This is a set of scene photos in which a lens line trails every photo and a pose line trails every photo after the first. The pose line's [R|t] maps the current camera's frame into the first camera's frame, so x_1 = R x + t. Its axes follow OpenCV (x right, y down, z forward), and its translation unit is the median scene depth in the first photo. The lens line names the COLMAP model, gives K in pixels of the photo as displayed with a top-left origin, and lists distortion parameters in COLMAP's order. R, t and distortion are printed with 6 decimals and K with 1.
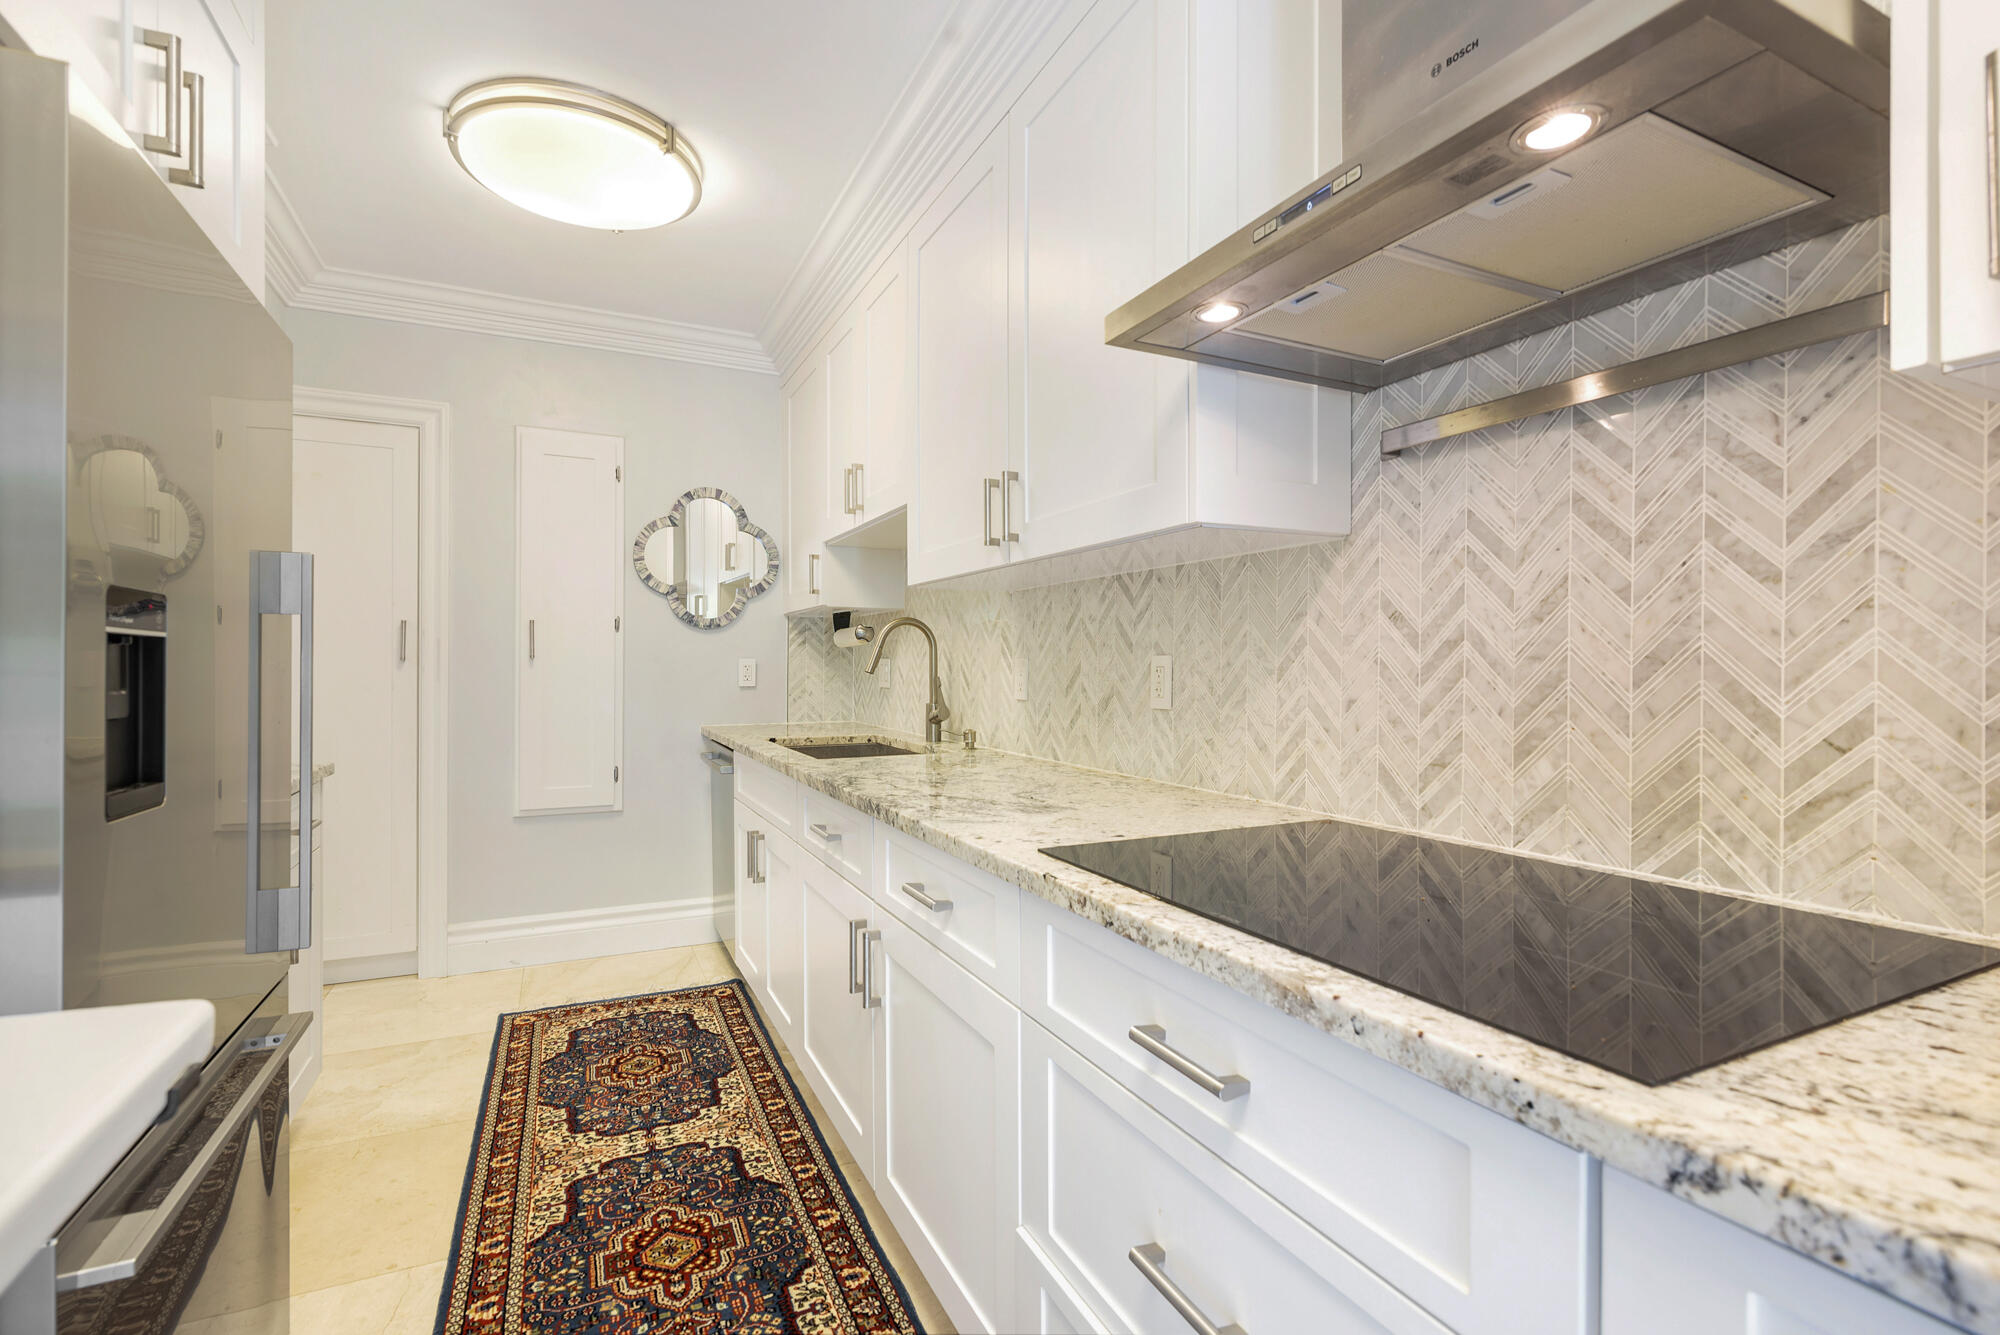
lens RADIAL K [[910.8, 0, 1004.2], [0, 910.8, 667.4], [0, 0, 1]] dist [-0.001739, 0.000595]
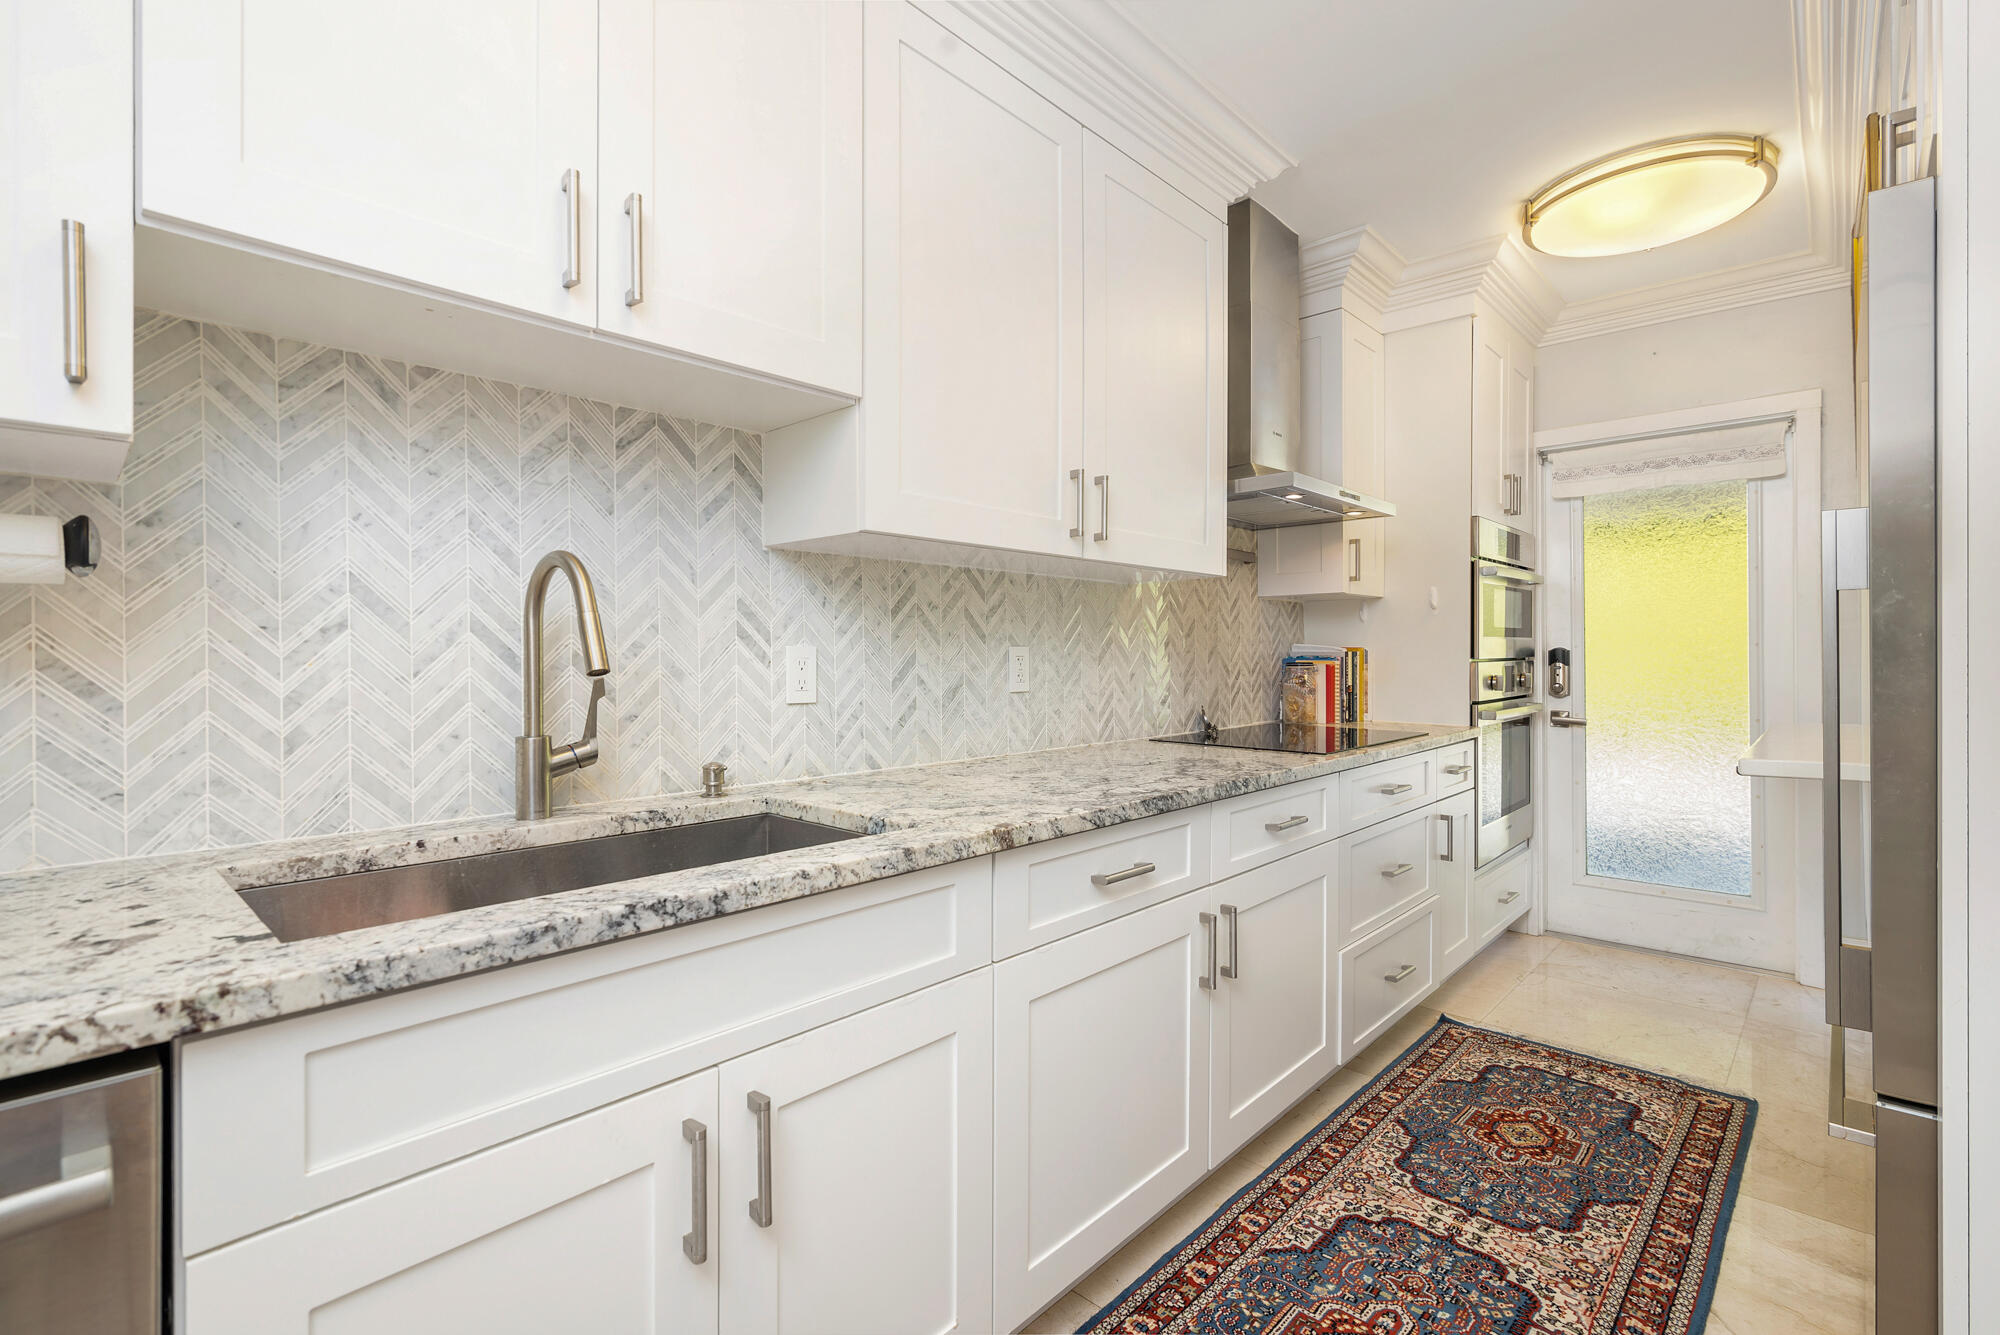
lens RADIAL K [[910.8, 0, 1000.1], [0, 910.8, 658.1], [0, 0, 1]] dist [-0.001739, 0.000595]
pose [[-0.360050, 0.002242, 0.932930, -1.020777], [0.007326, 0.999973, 0.000425, 0.001155], [-0.932904, 0.006988, -0.360057, 1.597791]]
